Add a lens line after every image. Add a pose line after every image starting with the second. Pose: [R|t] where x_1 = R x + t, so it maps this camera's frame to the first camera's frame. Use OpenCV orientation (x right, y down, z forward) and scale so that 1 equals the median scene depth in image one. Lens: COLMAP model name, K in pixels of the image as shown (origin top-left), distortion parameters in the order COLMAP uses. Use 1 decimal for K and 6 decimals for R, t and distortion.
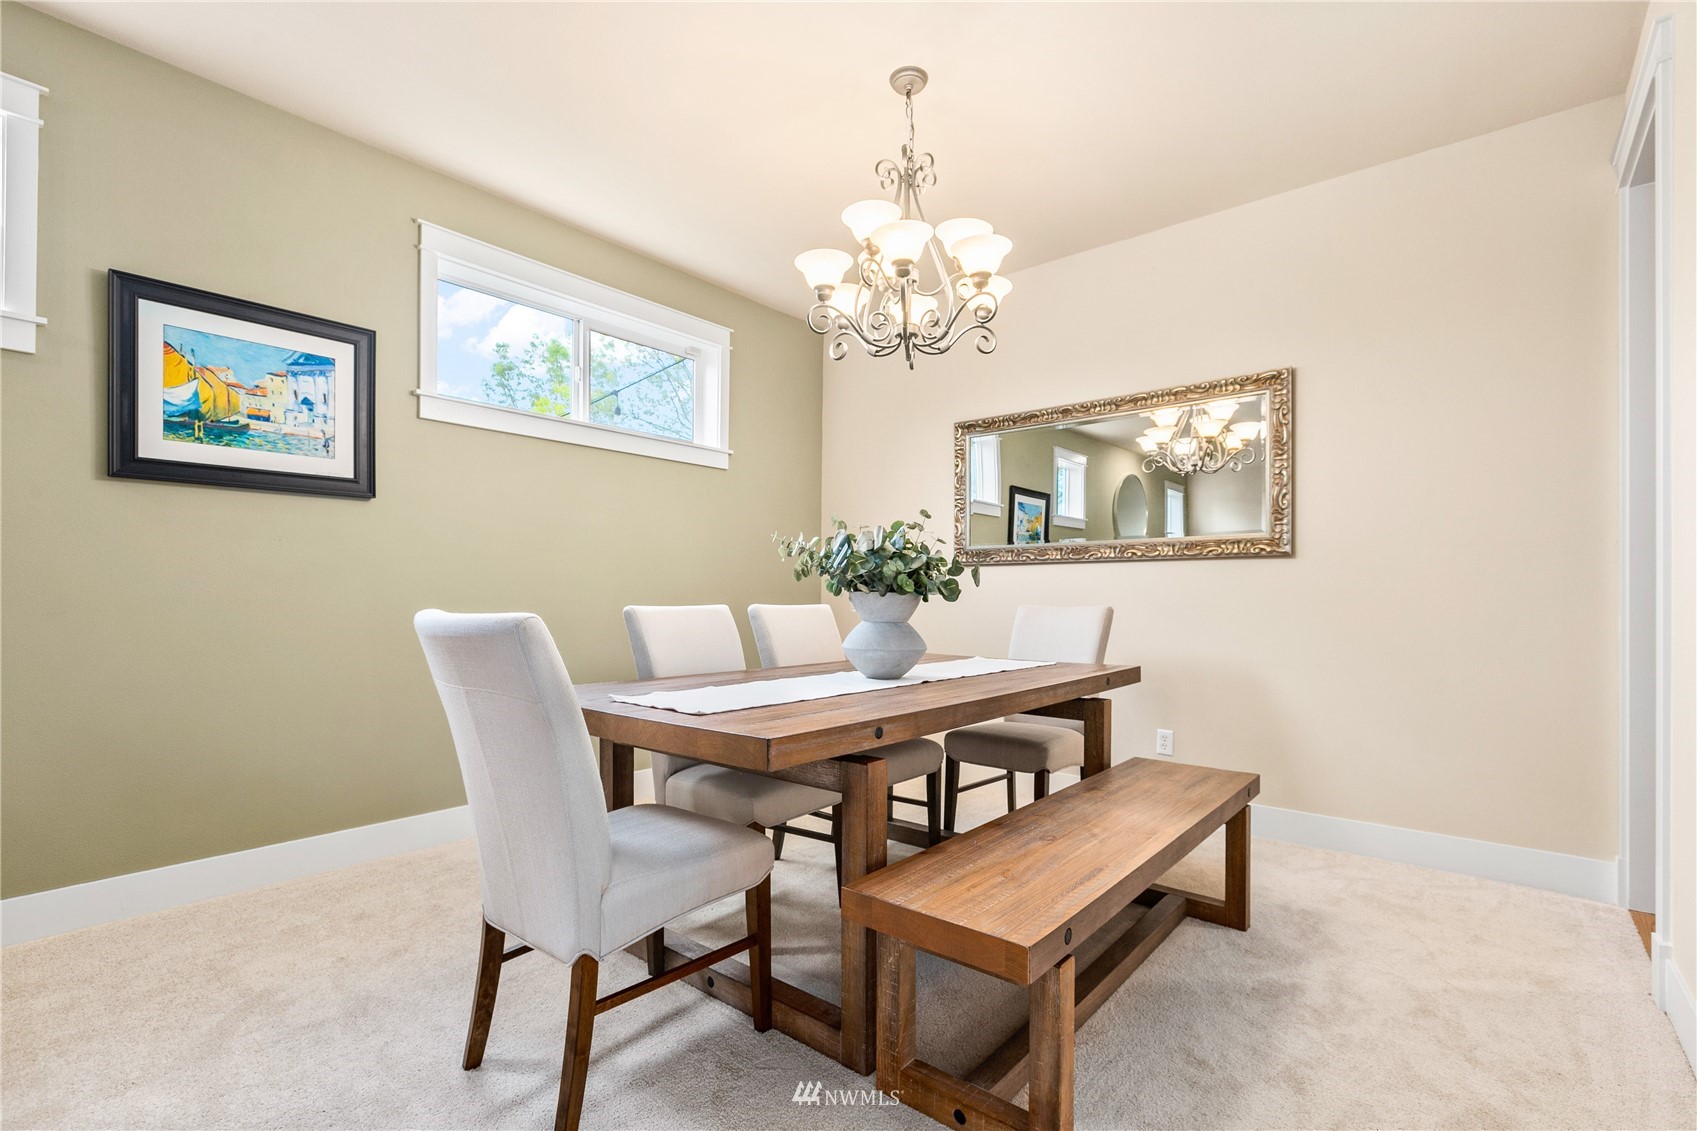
lens RADIAL K [[769.5, 0, 854.6], [0, 769.5, 581.1], [0, 0, 1]] dist [0.006797, -0.002563]
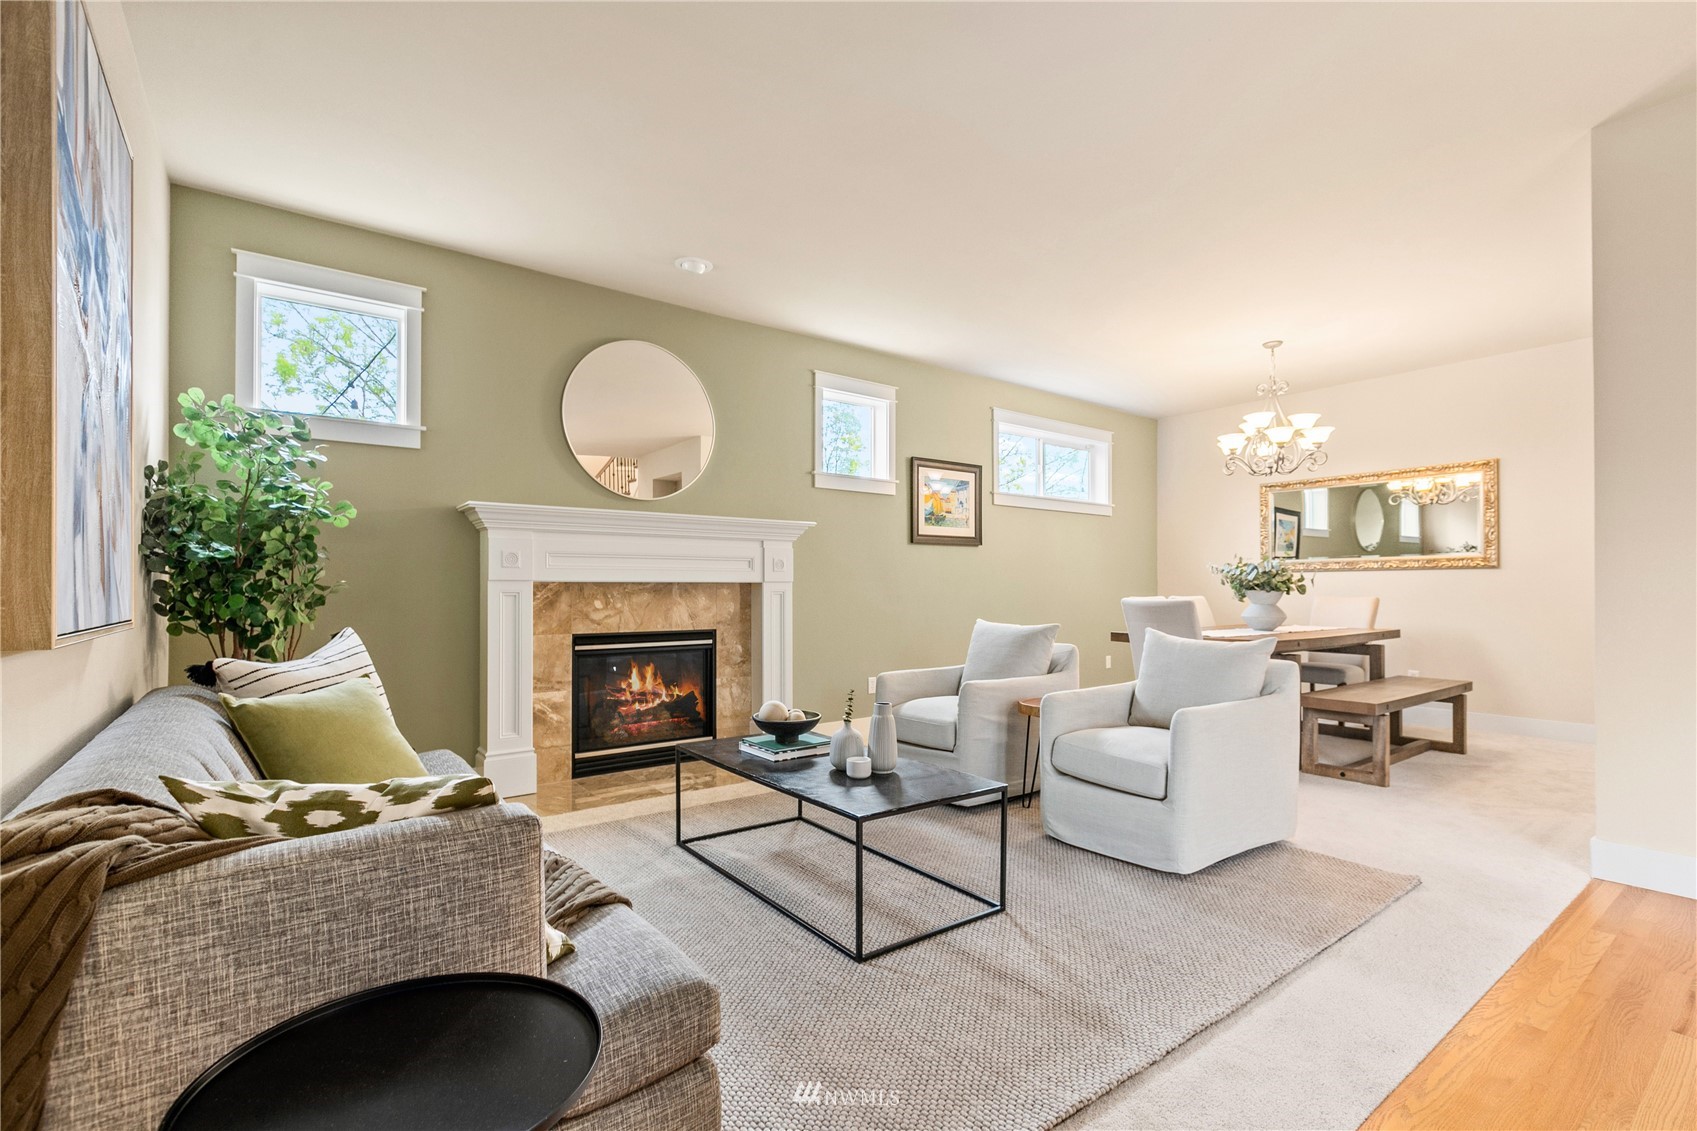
lens RADIAL K [[769.5, 0, 842.1], [0, 769.5, 580.4], [0, 0, 1]] dist [0.006797, -0.002563]
pose [[0.974249, -0.005601, -0.225404, -0.601001], [0.007547, 0.999941, 0.007772, -0.037456], [0.225347, -0.009273, 0.974234, -1.292055]]
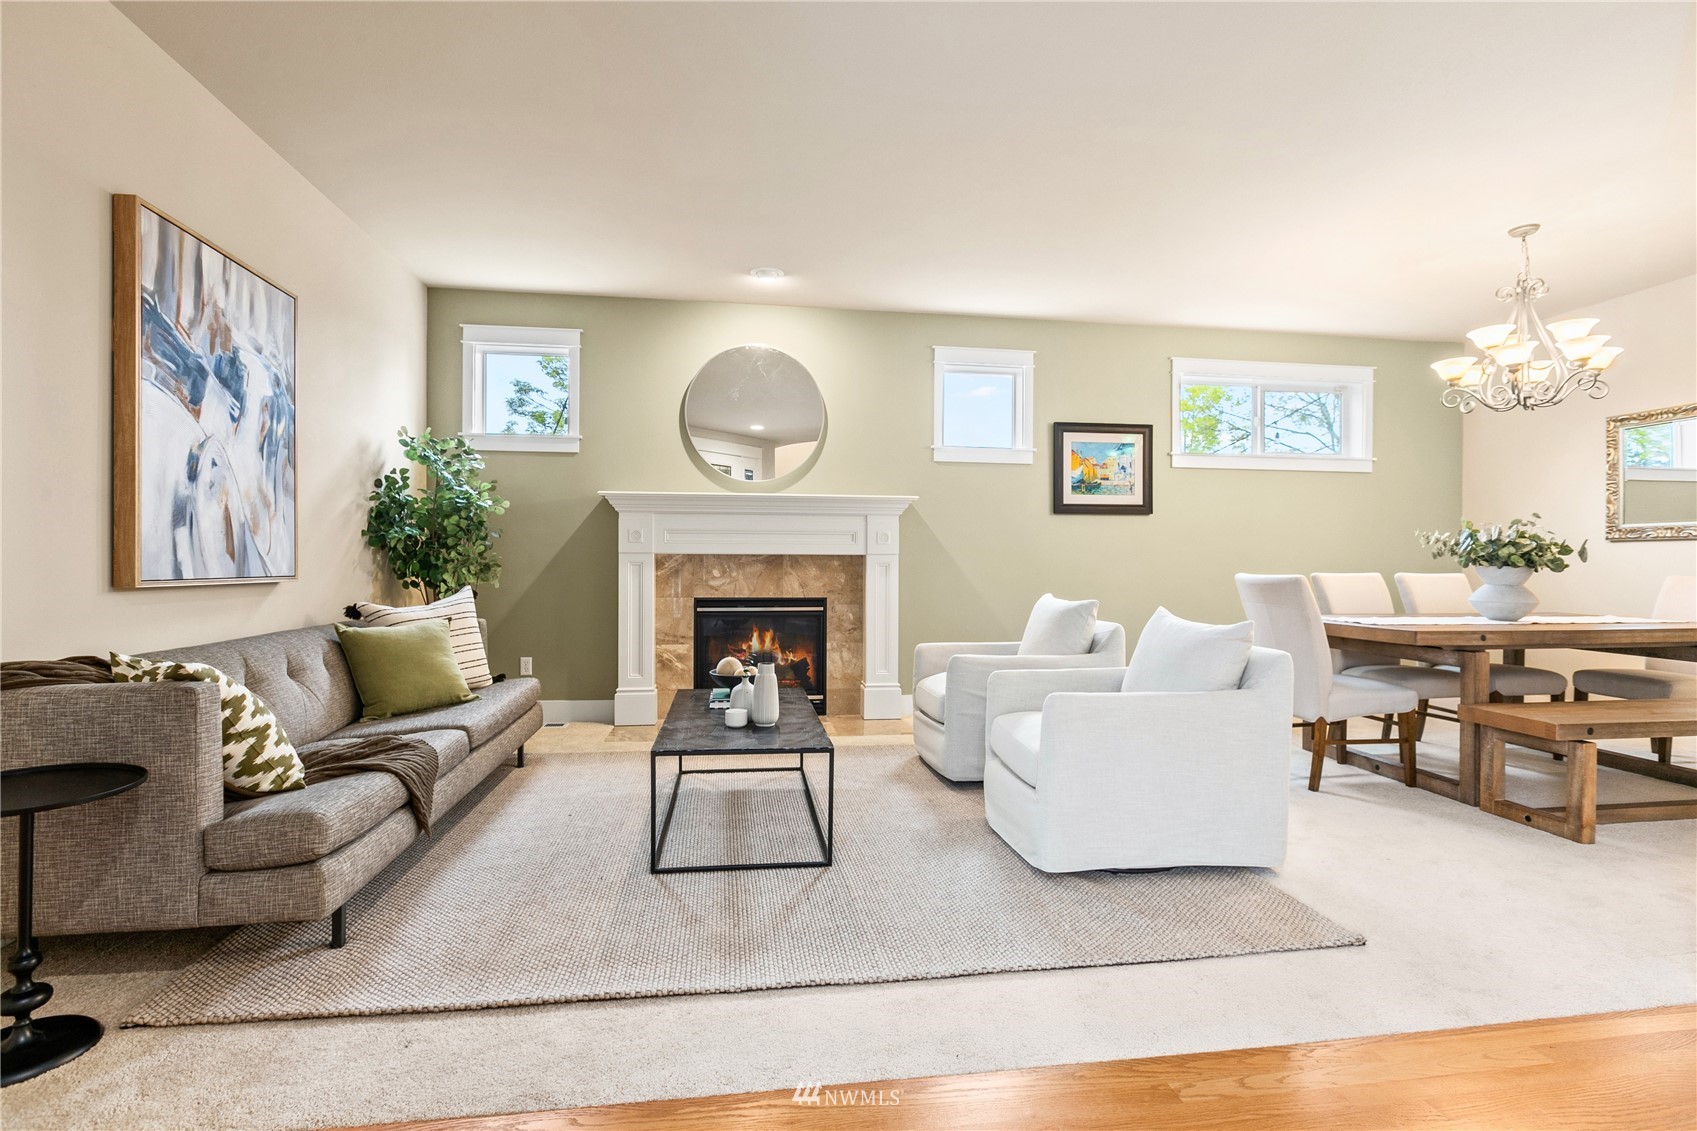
lens RADIAL K [[779.2, 0, 841.9], [0, 779.2, 562.2], [0, 0, 1]] dist [-0.002239, -0.003719]
pose [[0.743306, 0.001008, -0.668951, 0.093149], [0.010461, 0.999859, 0.013131, -0.027476], [0.668870, -0.016758, 0.743191, -1.047754]]
